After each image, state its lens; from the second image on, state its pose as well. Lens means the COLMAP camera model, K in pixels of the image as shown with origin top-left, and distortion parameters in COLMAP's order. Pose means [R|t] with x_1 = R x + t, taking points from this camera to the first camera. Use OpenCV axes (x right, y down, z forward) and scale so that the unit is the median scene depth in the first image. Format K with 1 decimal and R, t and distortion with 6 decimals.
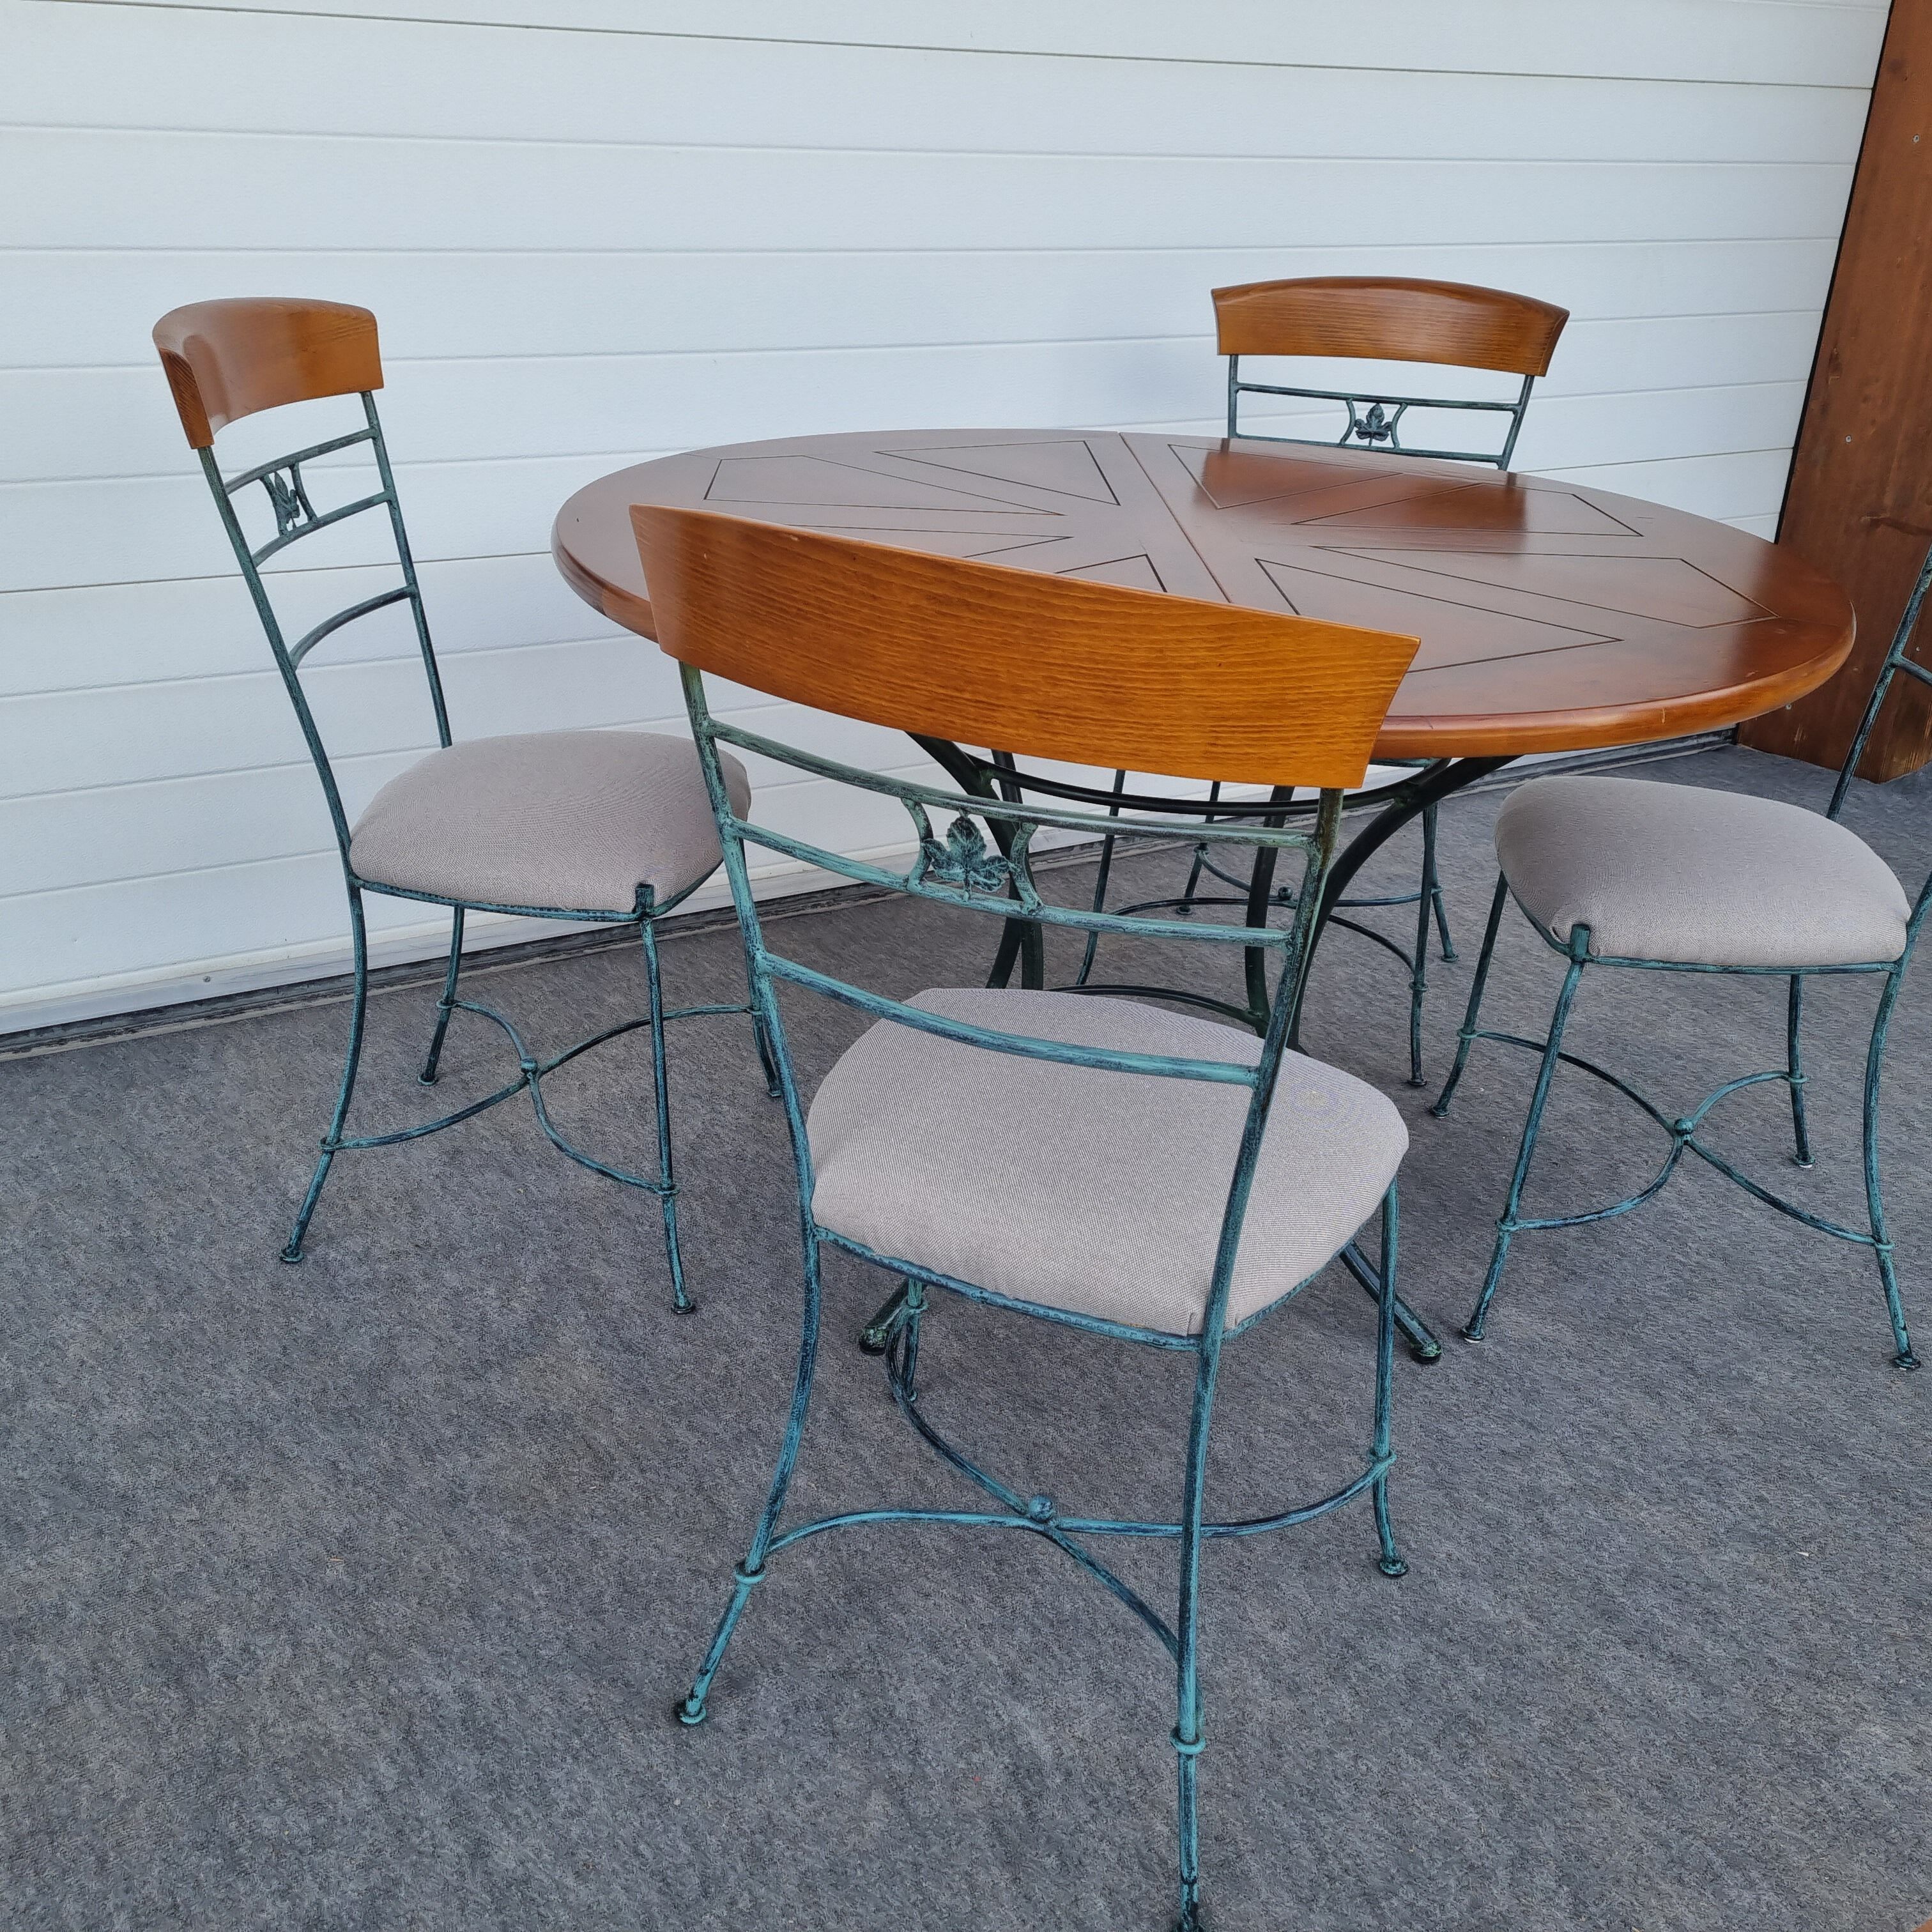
lens RADIAL K [[1935.7, 0, 954.8], [0, 1935.7, 964.3], [0, 0, 1]] dist [0.064634, -0.044417]
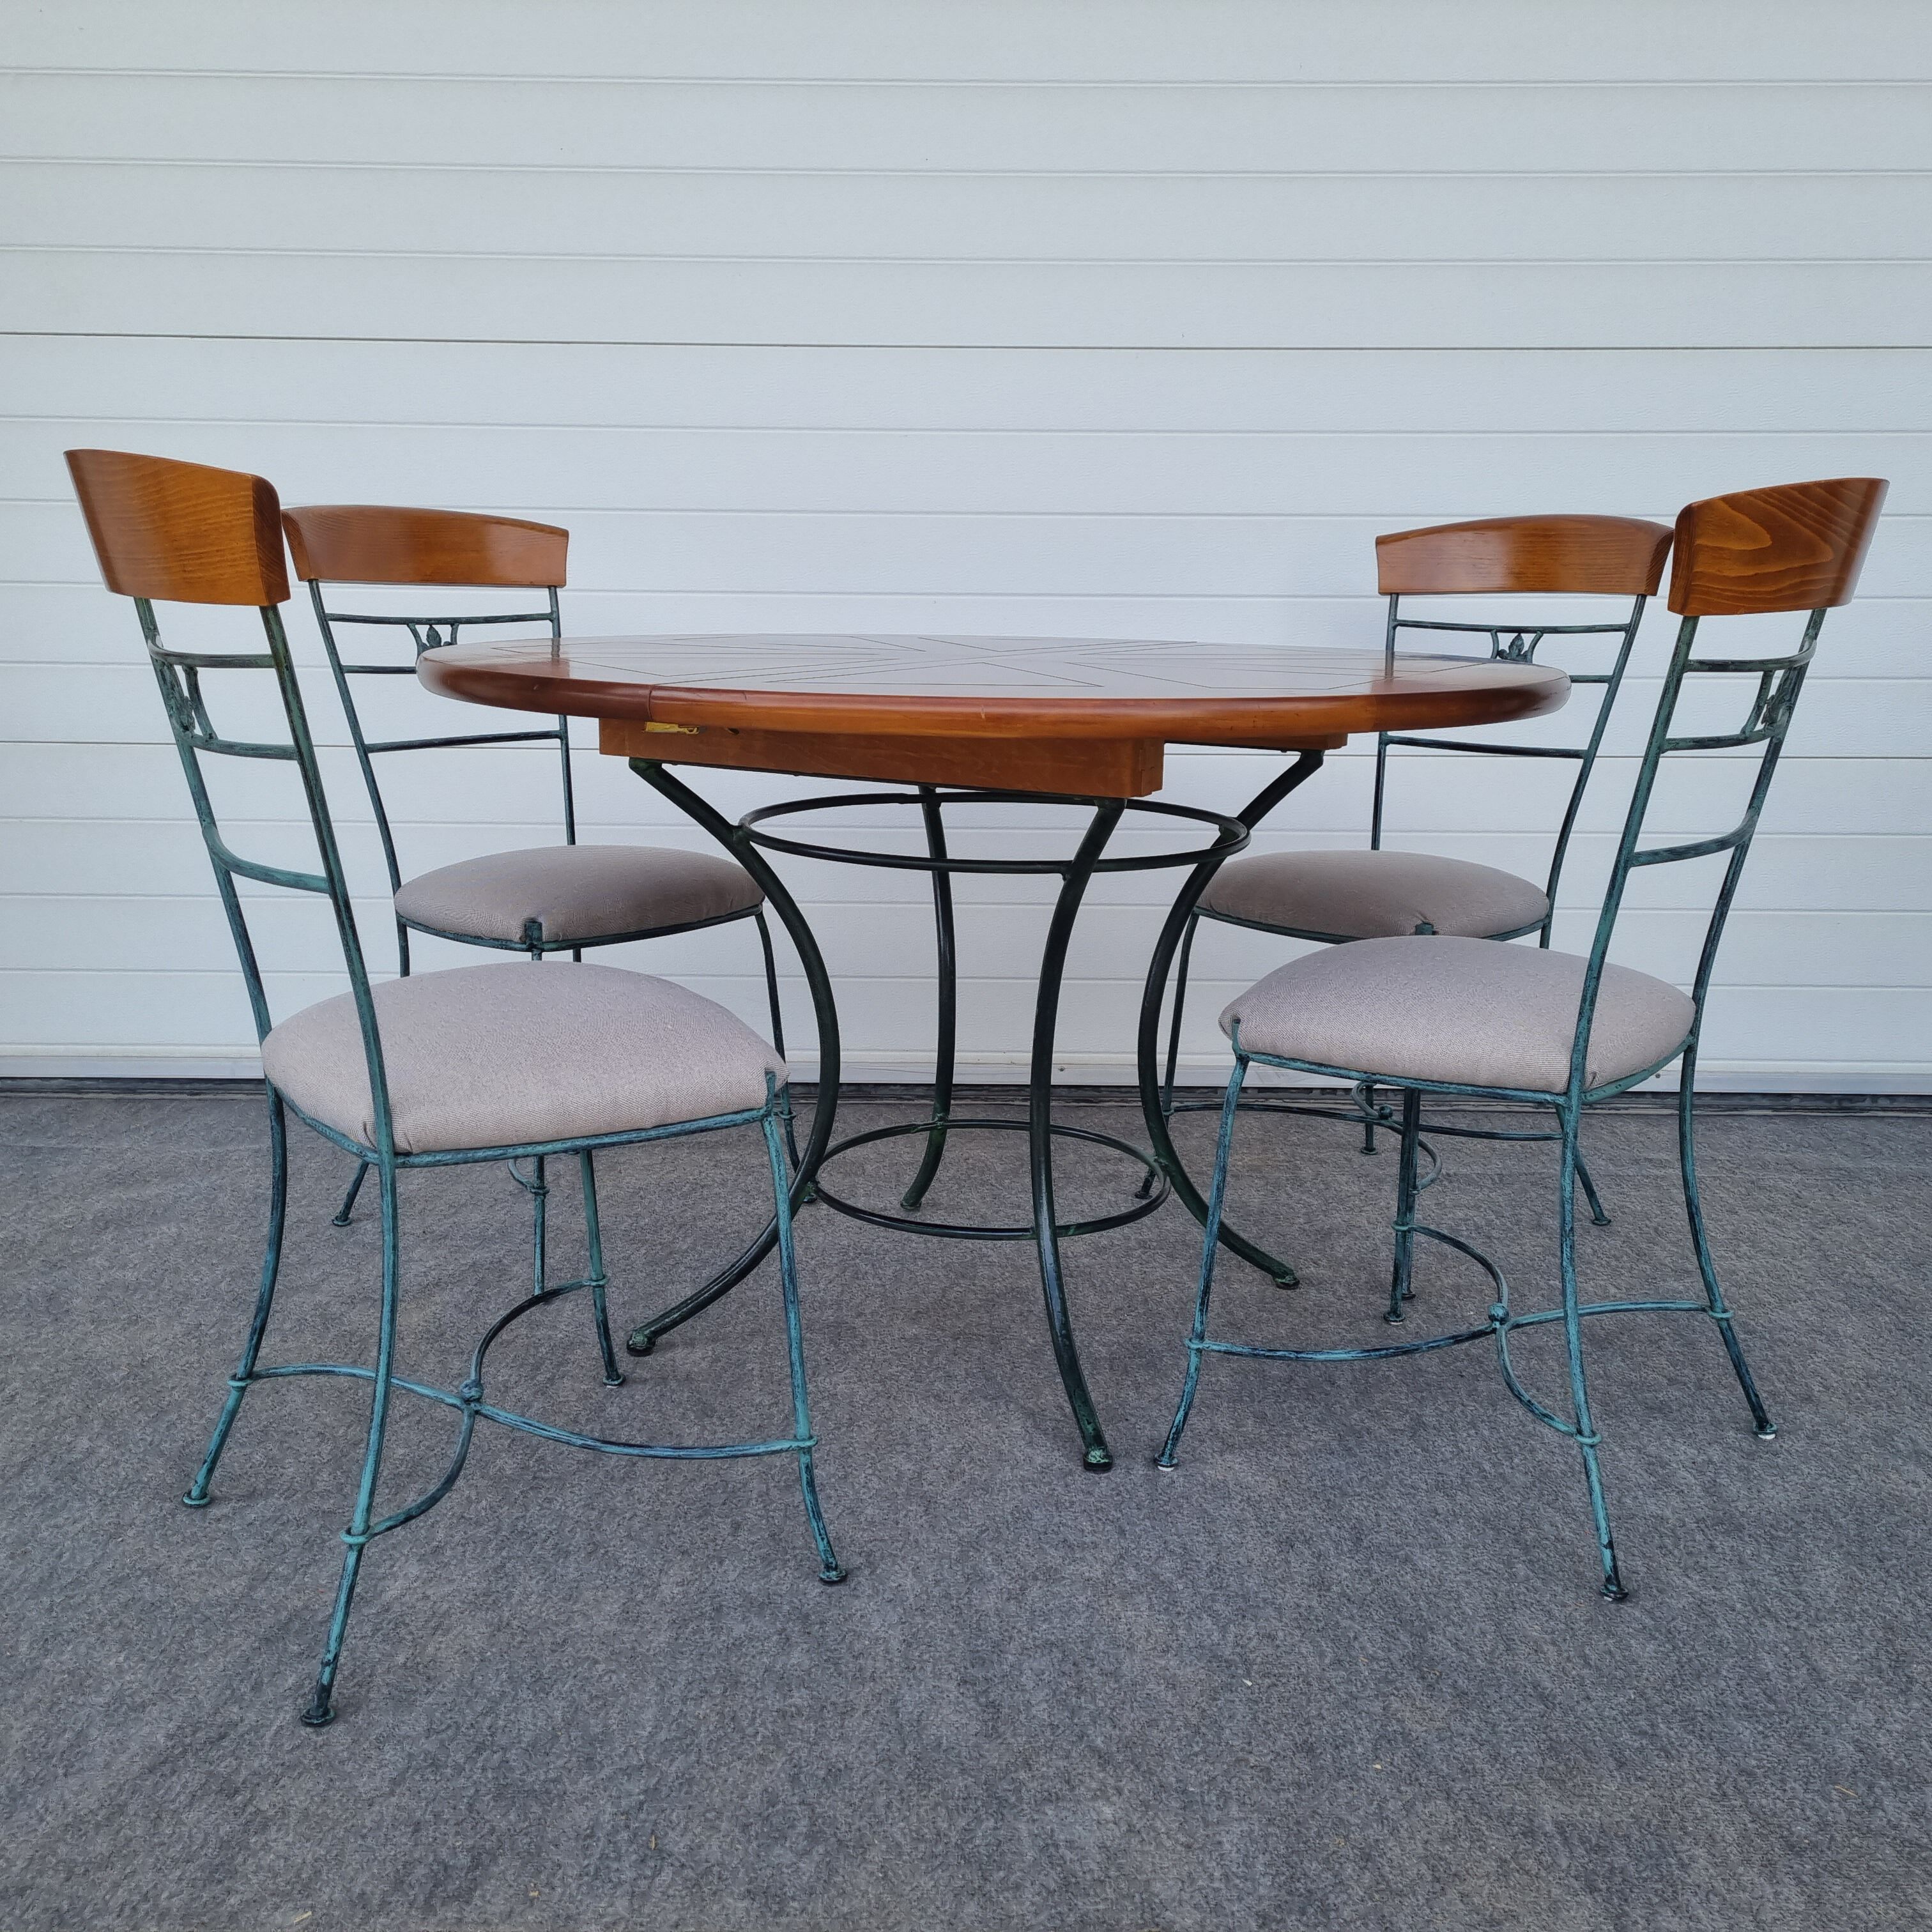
lens RADIAL K [[1935.7, 0, 954.8], [0, 1935.7, 964.3], [0, 0, 1]] dist [0.064634, -0.044417]
pose [[0.861548, 0.074223, -0.502221, 0.502962], [-0.186488, 0.966364, -0.177098, 0.112228], [0.472183, 0.246236, 0.846410, 0.060010]]
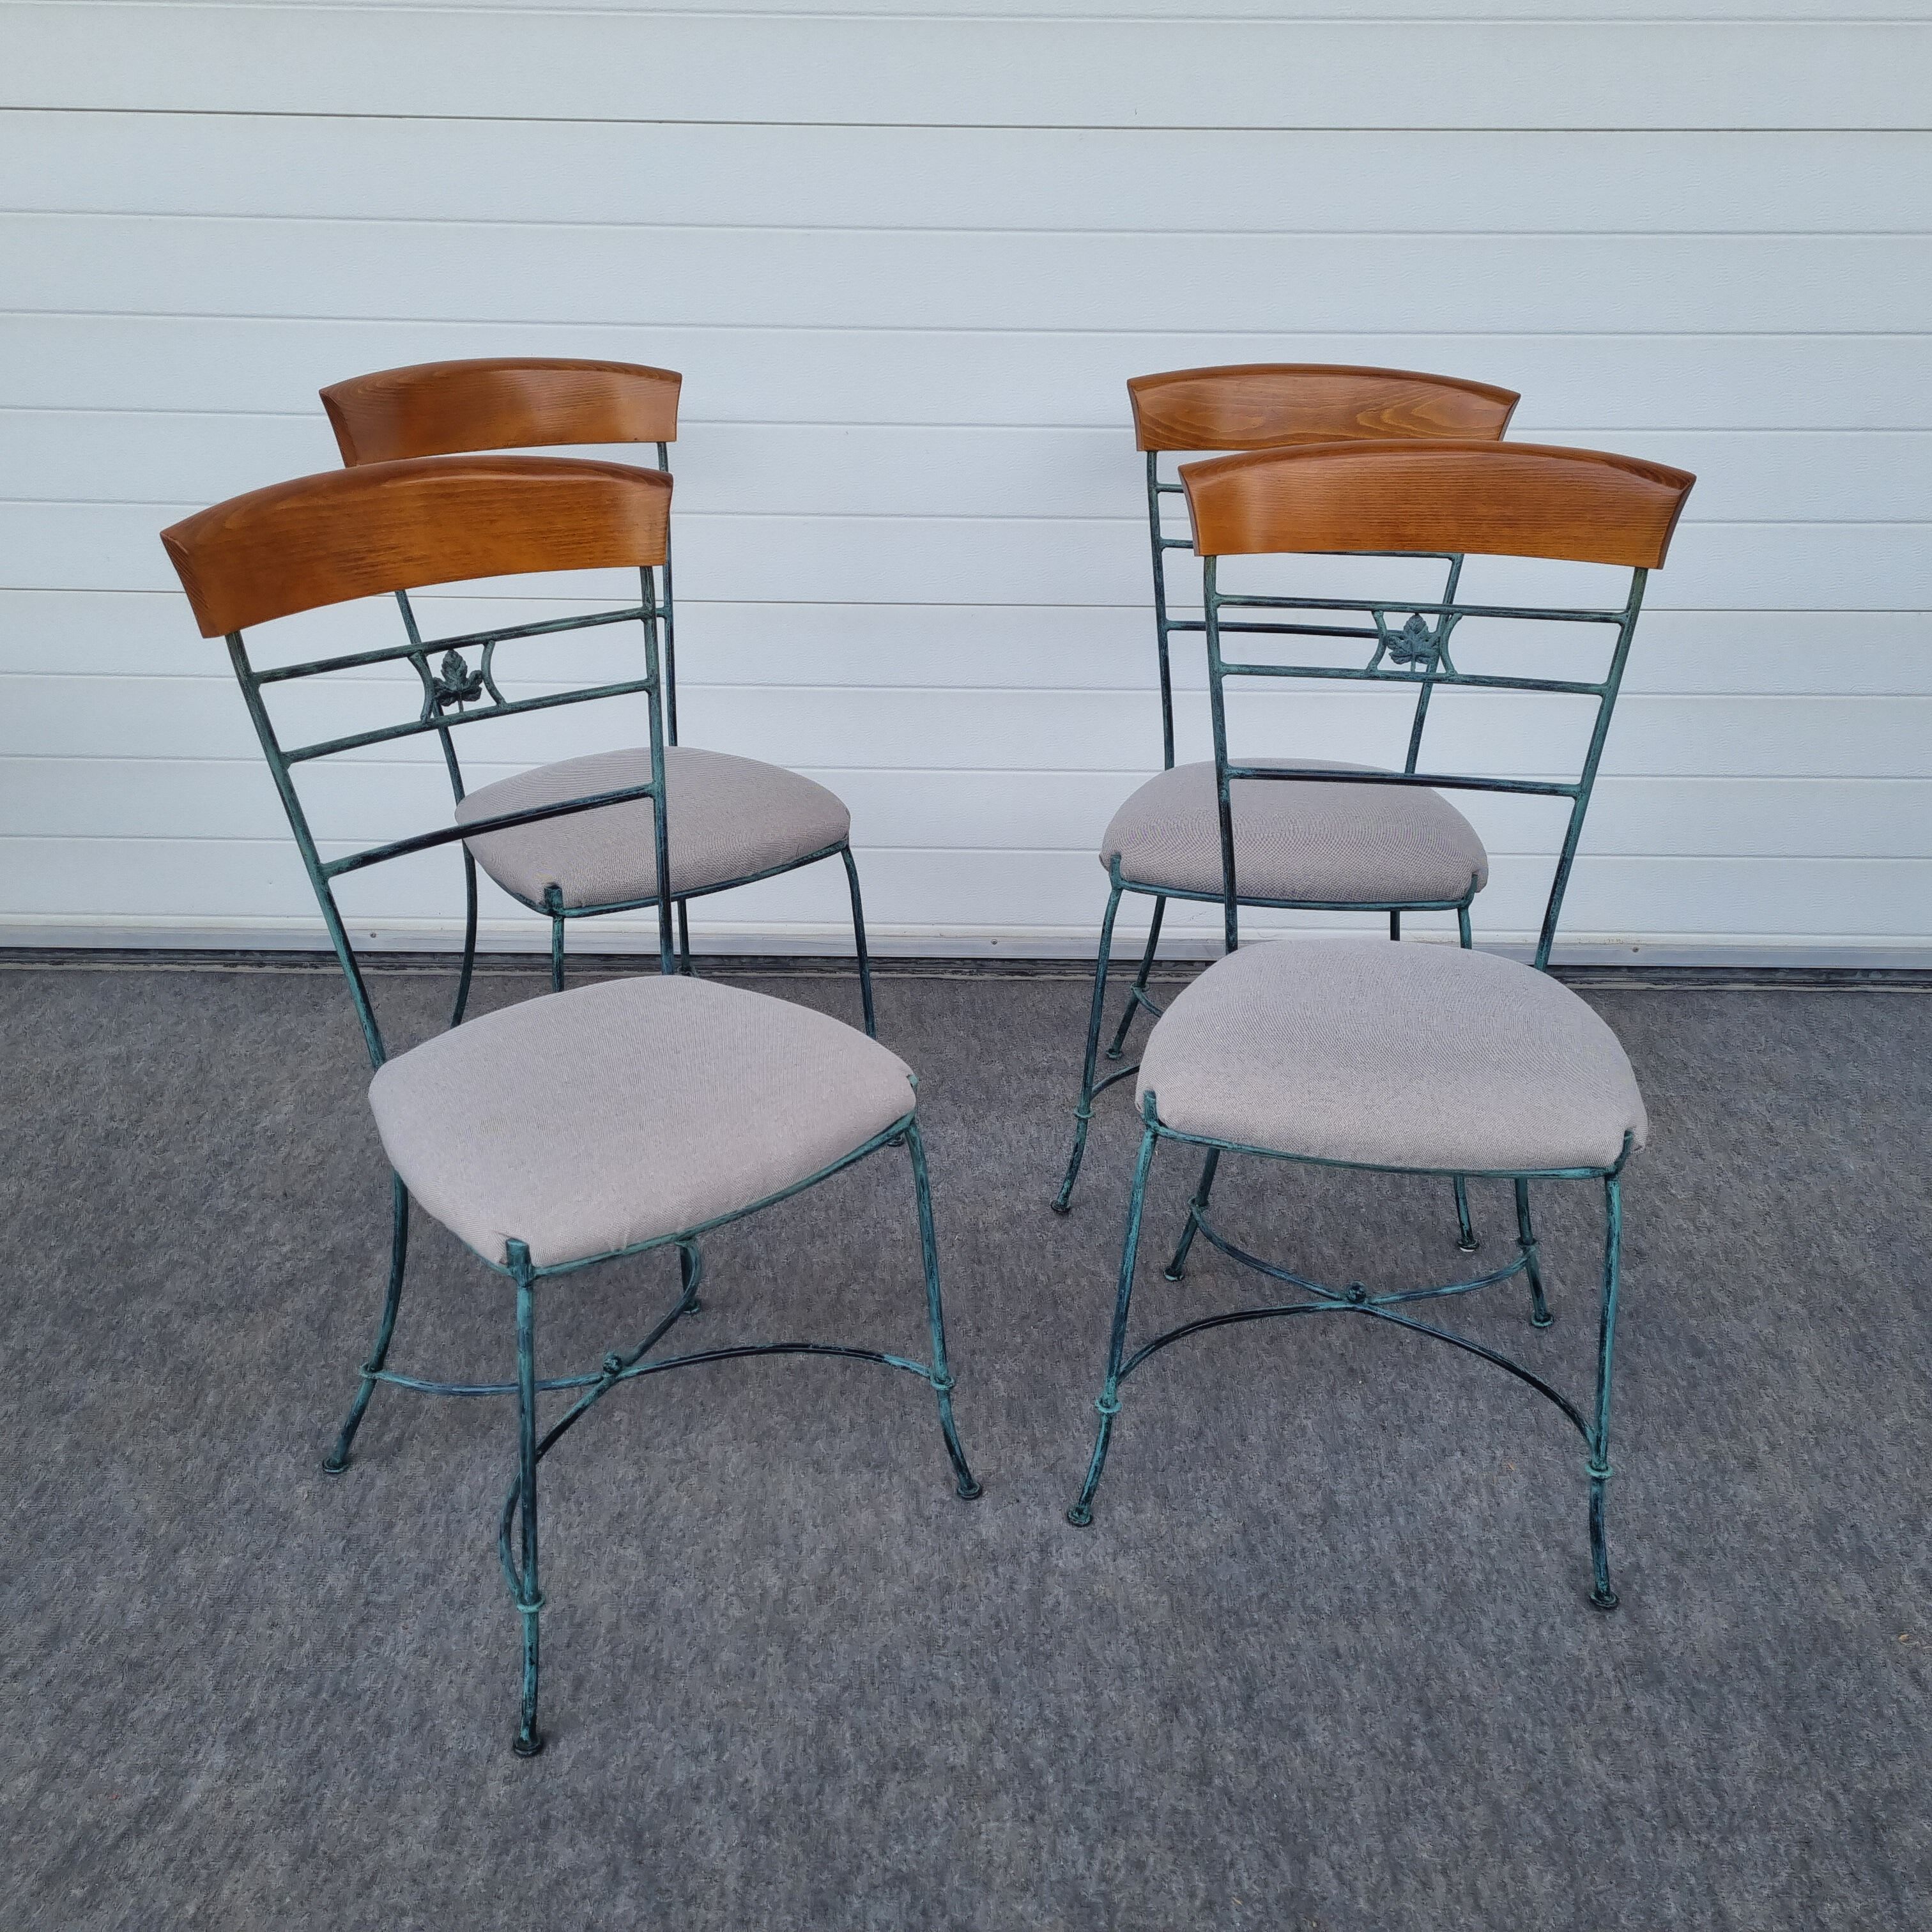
lens RADIAL K [[1927.1, 0, 966.0], [0, 1927.1, 966.0], [0, 0, 1]] dist [0.060965, -0.043811]
pose [[0.862890, 0.186119, -0.469872, 0.468601], [-0.188109, 0.981197, 0.043208, -0.090578], [0.469079, 0.051103, 0.881676, 0.144946]]
